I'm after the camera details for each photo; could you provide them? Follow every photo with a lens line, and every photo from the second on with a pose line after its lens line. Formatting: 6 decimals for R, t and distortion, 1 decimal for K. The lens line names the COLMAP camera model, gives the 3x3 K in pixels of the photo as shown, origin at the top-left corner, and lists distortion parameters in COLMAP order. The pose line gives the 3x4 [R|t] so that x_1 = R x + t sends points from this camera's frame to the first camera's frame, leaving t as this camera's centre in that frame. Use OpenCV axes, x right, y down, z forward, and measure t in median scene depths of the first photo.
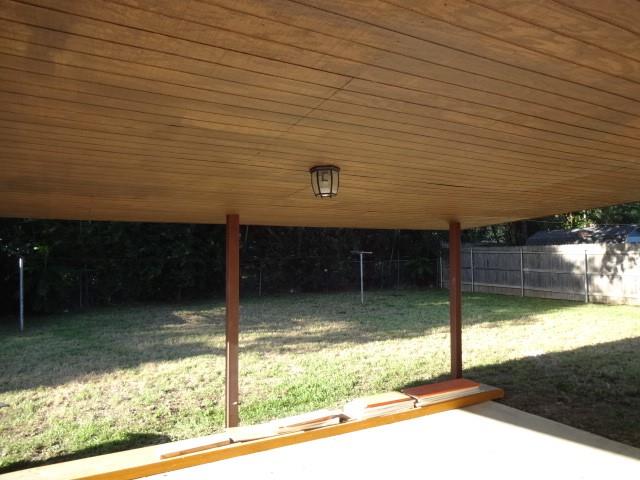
lens RADIAL K [[460.6, 0, 320.7], [0, 460.6, 239.3], [0, 0, 1]] dist [-0.004948, -0.002701]
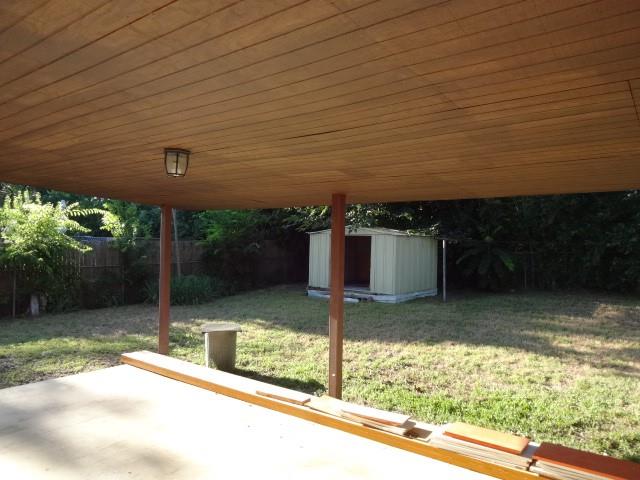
lens RADIAL K [[460.6, 0, 320.7], [0, 460.6, 239.3], [0, 0, 1]] dist [-0.004948, -0.002701]
pose [[0.421334, 0.005086, -0.906891, 0.759025], [0.025290, 0.999530, 0.017355, 0.026317], [0.906553, -0.030247, 0.421007, 0.543106]]
